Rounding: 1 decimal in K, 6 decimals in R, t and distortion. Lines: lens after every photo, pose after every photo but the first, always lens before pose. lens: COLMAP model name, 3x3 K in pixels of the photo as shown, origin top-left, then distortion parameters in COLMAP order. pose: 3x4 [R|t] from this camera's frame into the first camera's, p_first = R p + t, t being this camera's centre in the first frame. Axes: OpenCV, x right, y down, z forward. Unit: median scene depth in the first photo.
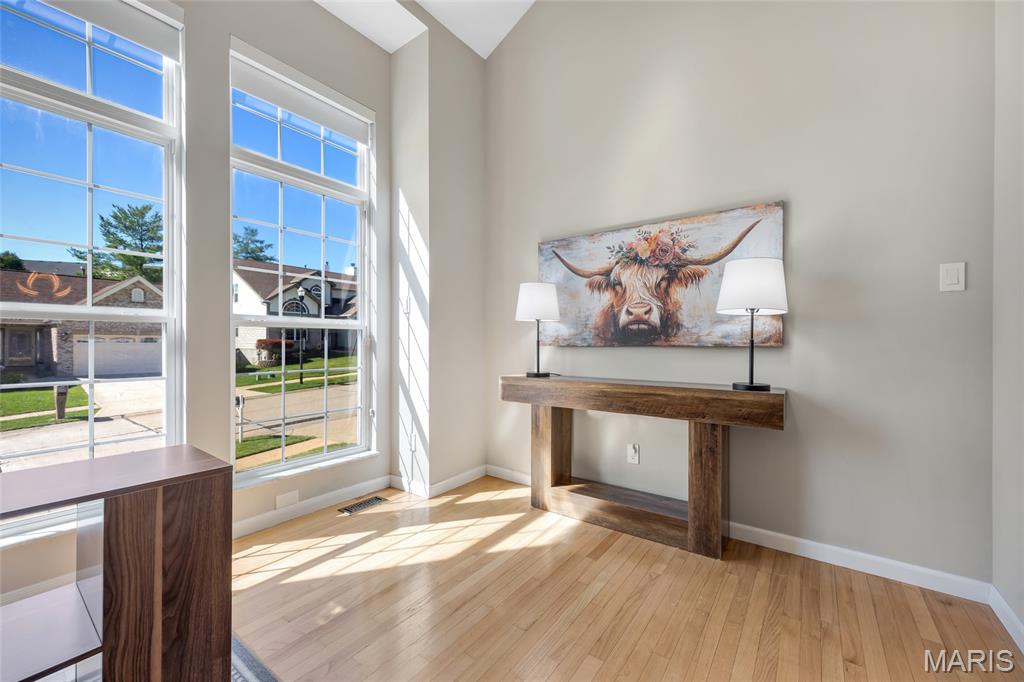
lens RADIAL K [[413.1, 0, 518.5], [0, 413.1, 342.1], [0, 0, 1]] dist [-0.000174, 0.000100]
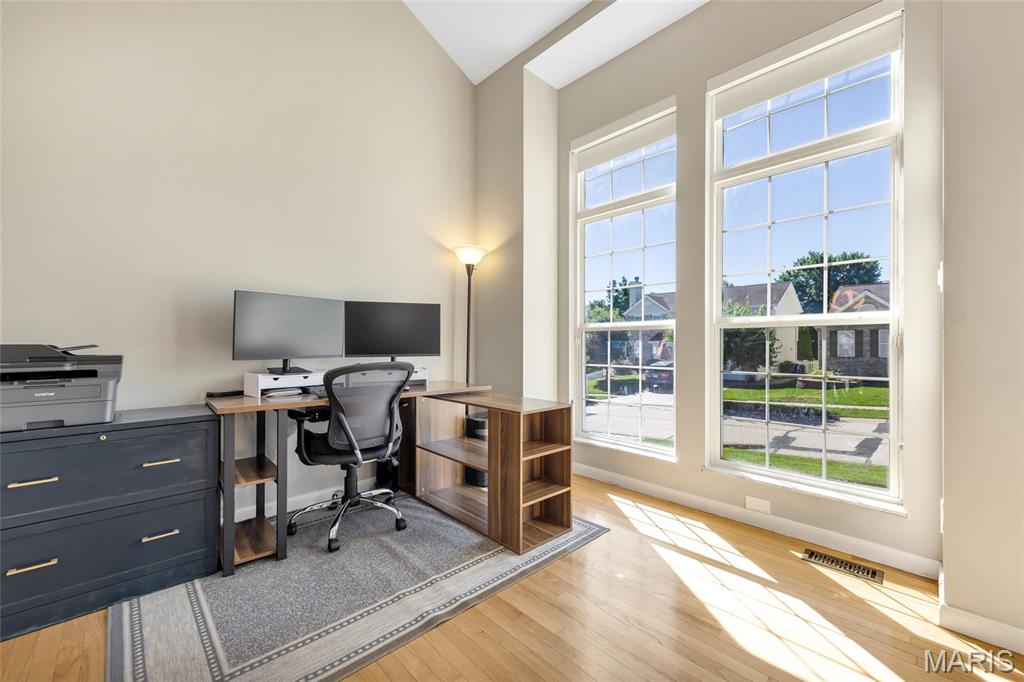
lens RADIAL K [[413.1, 0, 518.5], [0, 413.1, 342.1], [0, 0, 1]] dist [-0.000174, 0.000100]
pose [[-0.190650, -0.014477, -0.981551, 0.469197], [-0.006979, 0.999886, -0.013392, 0.016461], [0.981633, 0.004297, -0.190729, 0.599563]]
